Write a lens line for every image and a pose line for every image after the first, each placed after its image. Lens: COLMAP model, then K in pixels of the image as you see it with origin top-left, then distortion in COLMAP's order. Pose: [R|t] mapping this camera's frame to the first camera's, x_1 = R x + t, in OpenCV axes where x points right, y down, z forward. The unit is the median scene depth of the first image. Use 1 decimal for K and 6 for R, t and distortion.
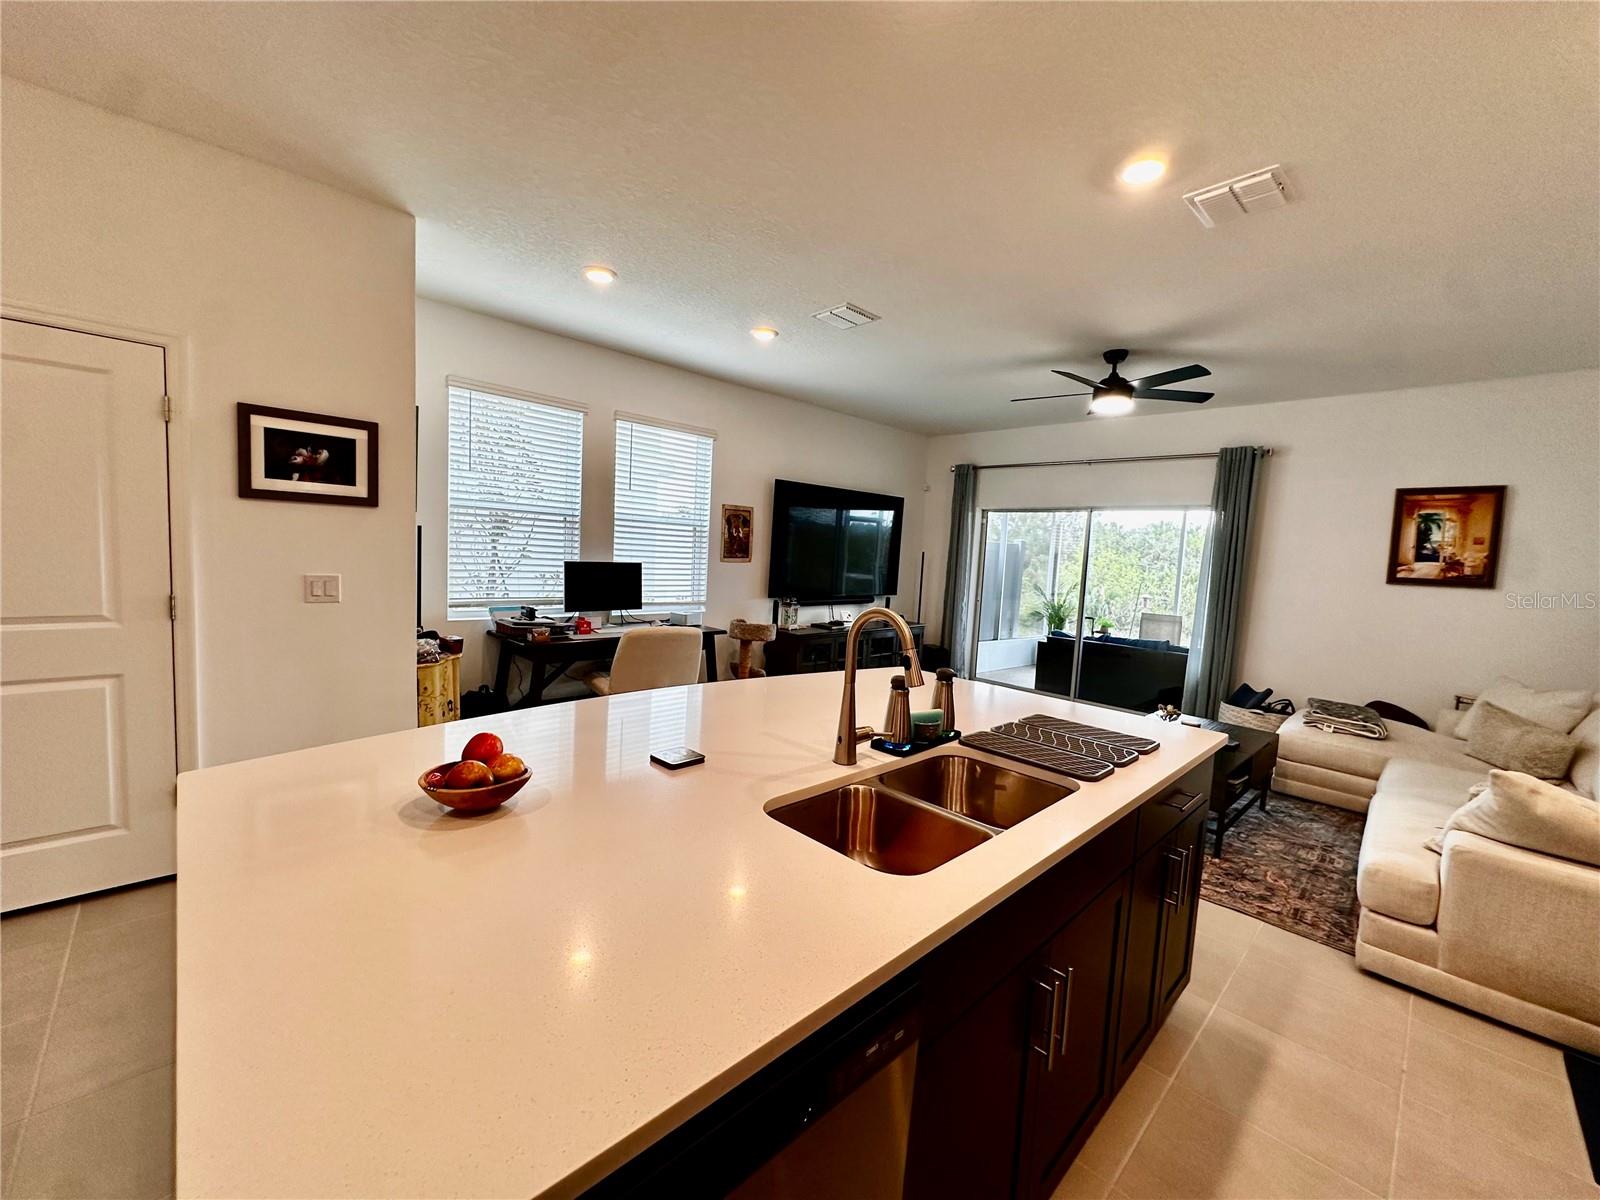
lens RADIAL K [[640.7, 0, 795.1], [0, 640.7, 591.3], [0, 0, 1]] dist [-0.003192, 0.000925]
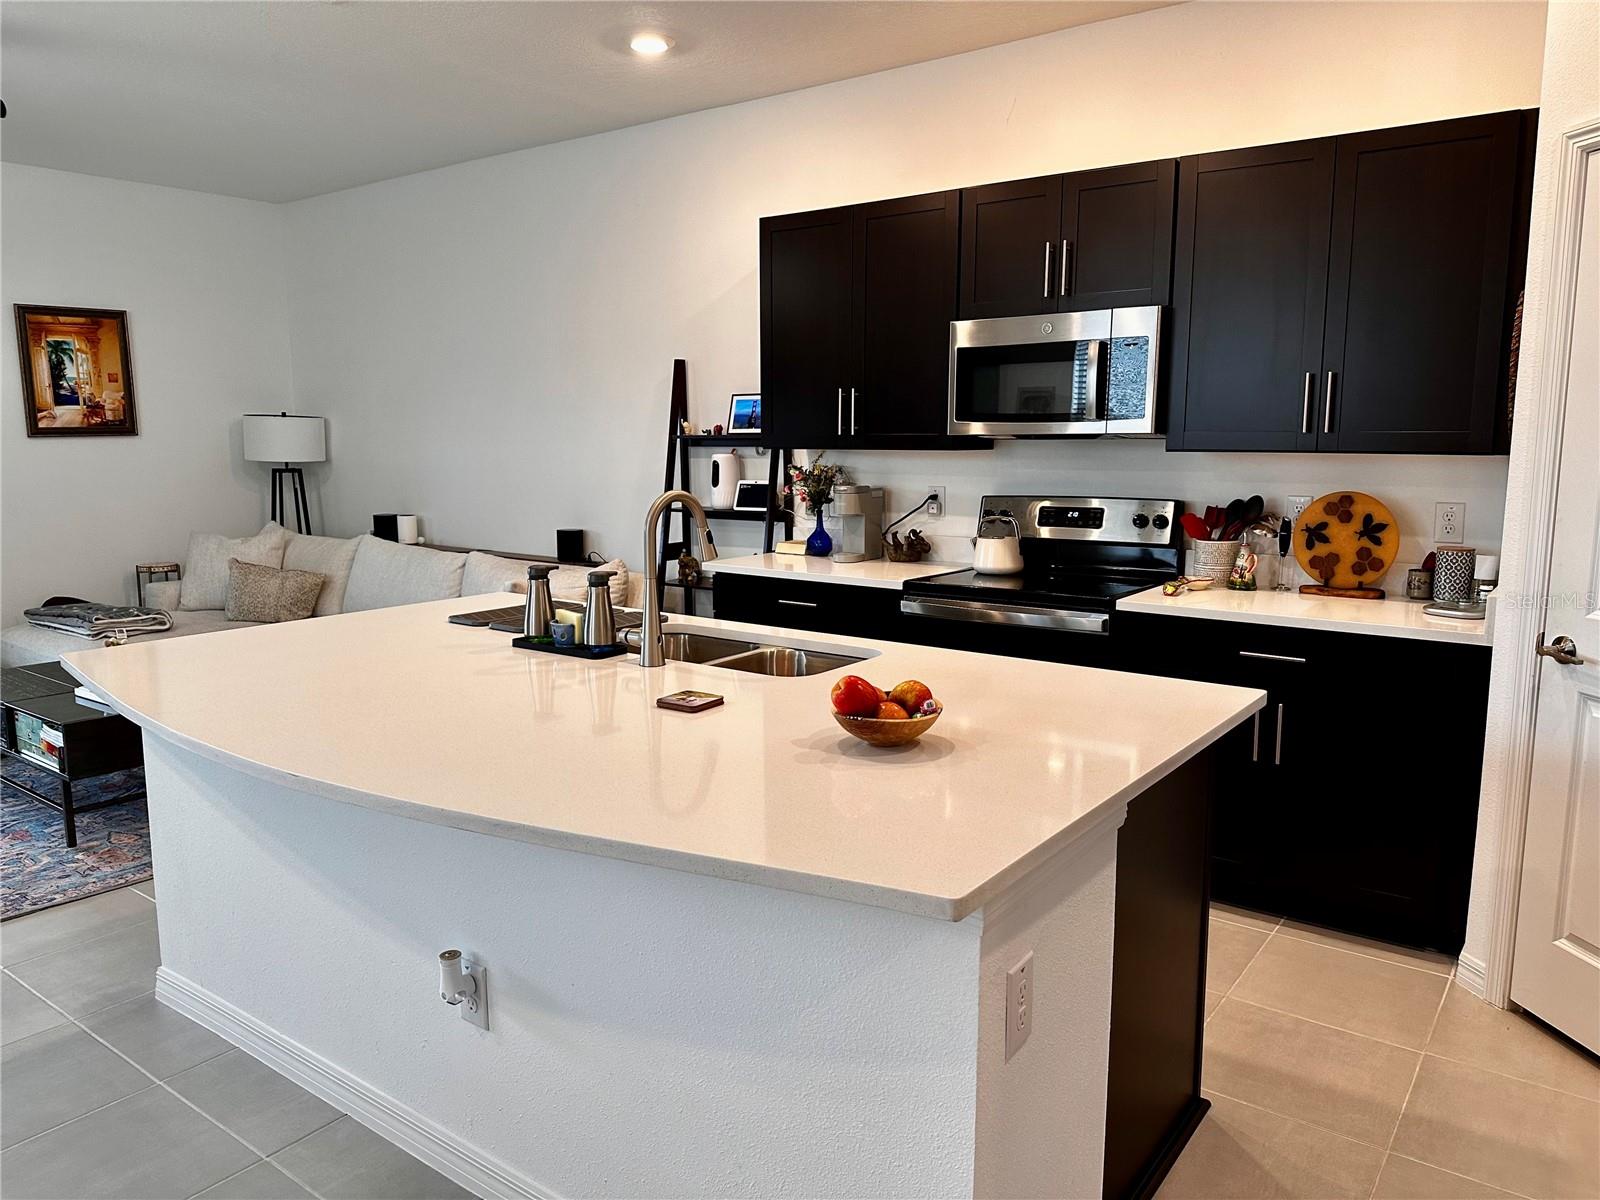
lens RADIAL K [[1116.0, 0, 799.2], [0, 1116.0, 598.1], [0, 0, 1]] dist [0.086525, -0.116038]
pose [[-0.166539, -0.196755, 0.966205, -0.511204], [0.058400, 0.976201, 0.208857, -0.051884], [-0.984304, 0.091209, -0.151085, 0.353665]]
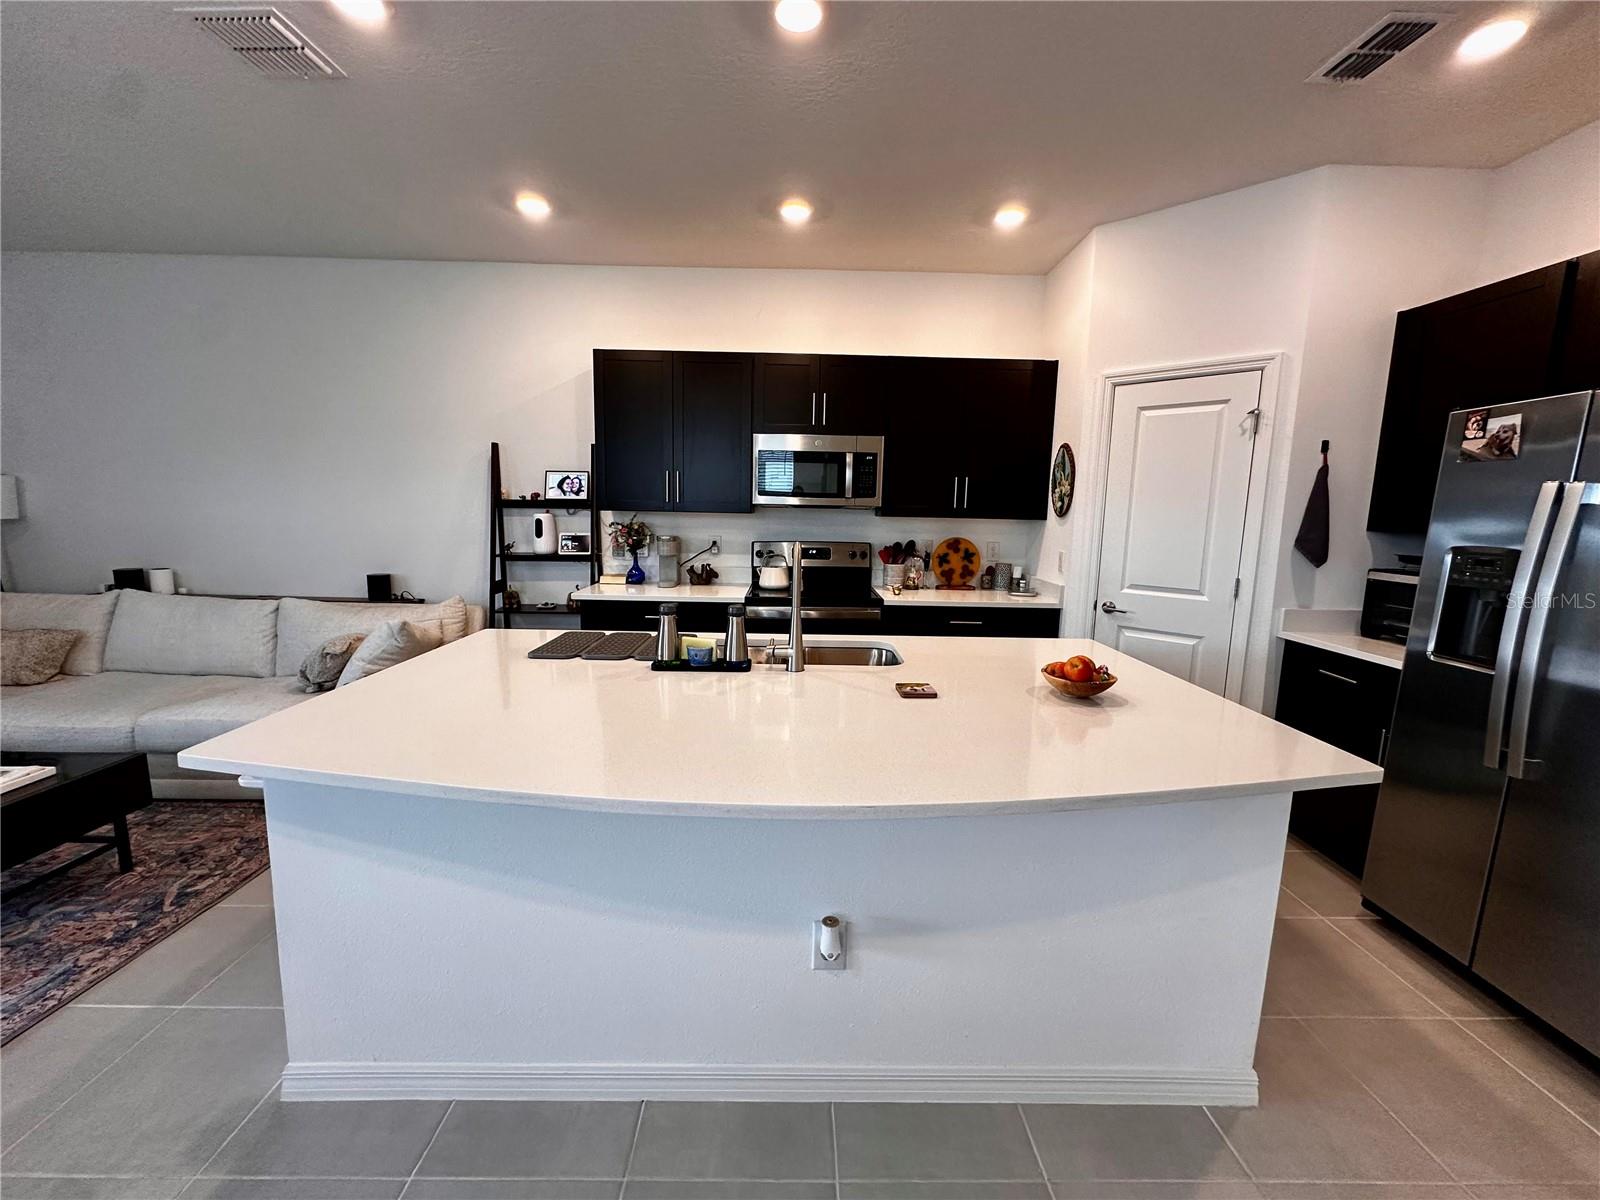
lens RADIAL K [[640.7, 0, 799.0], [0, 640.7, 598.1], [0, 0, 1]] dist [-0.003192, 0.000925]
pose [[-0.728328, -0.163877, 0.665344, -0.255675], [-0.012537, 0.974006, 0.226177, -0.054410], [-0.685114, 0.156389, -0.711450, 0.643925]]
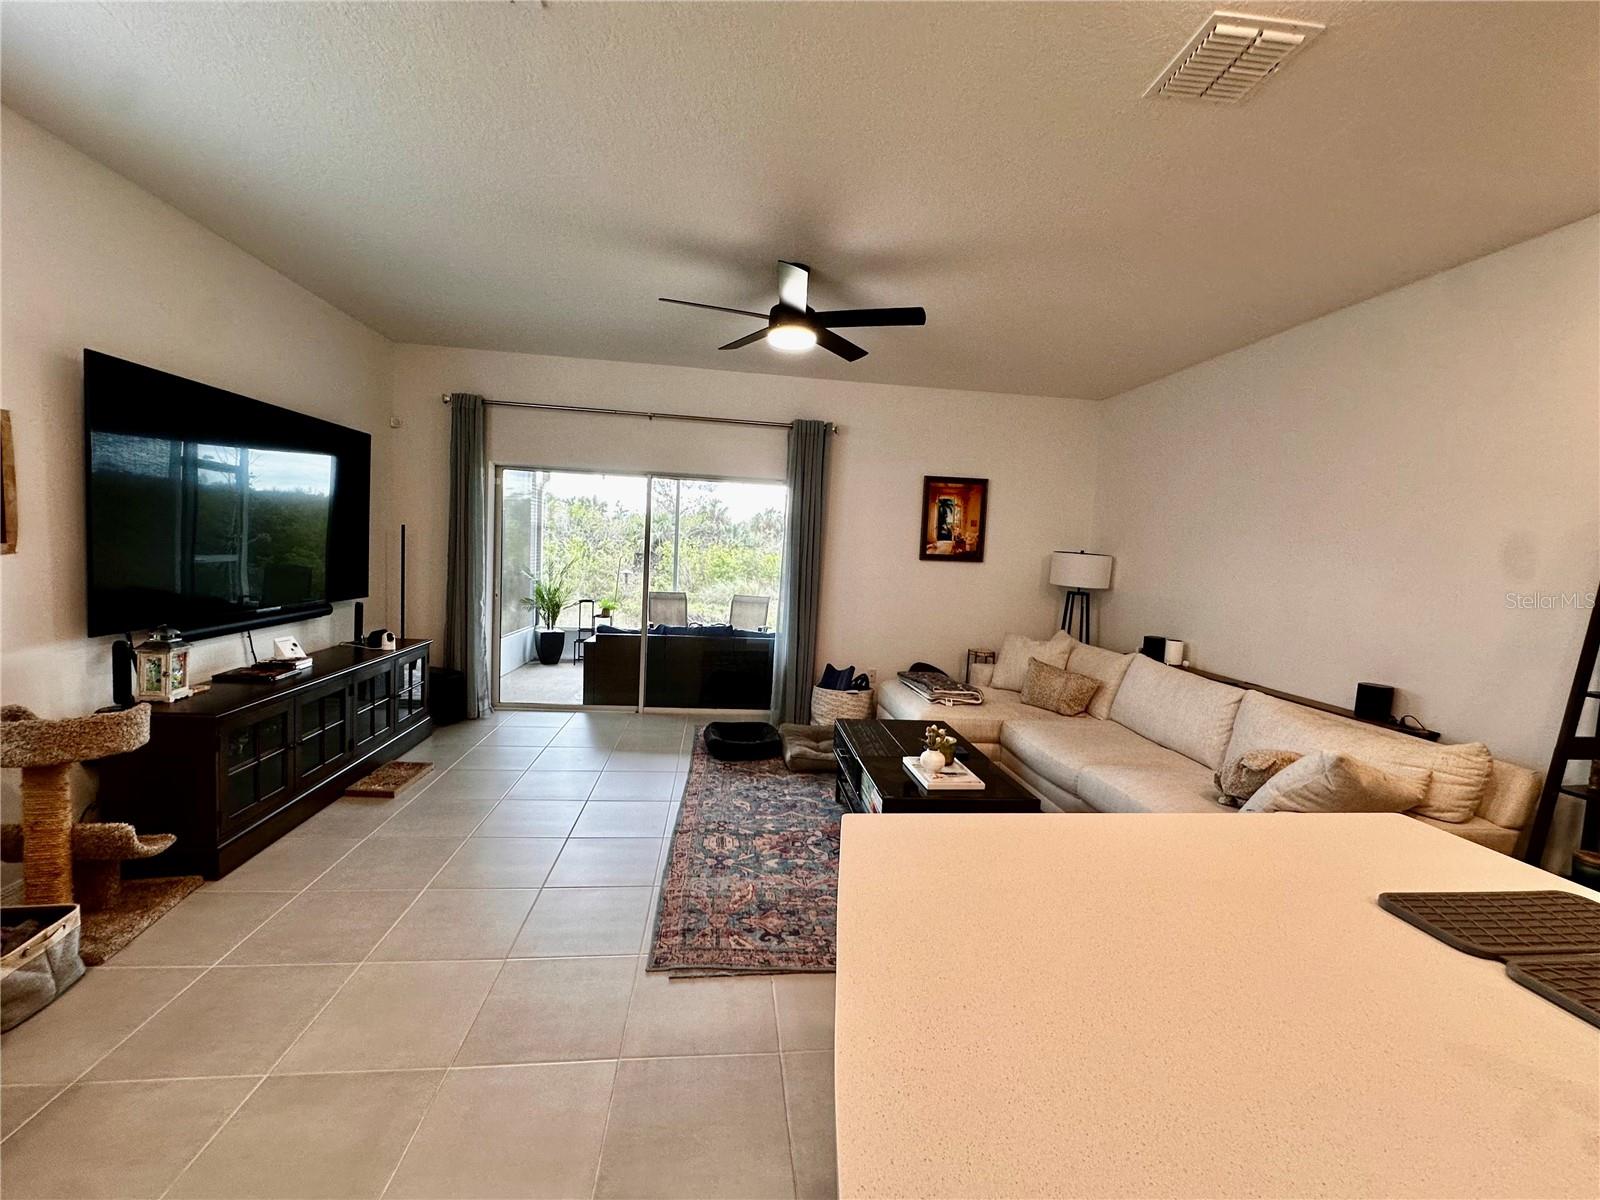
lens RADIAL K [[640.7, 0, 799.5], [0, 640.7, 598.5], [0, 0, 1]] dist [-0.003192, 0.000925]
pose [[0.601929, -0.084250, 0.794092, -0.118606], [0.034305, 0.996229, 0.079693, -0.041918], [-0.797812, -0.020729, 0.602550, 0.489676]]
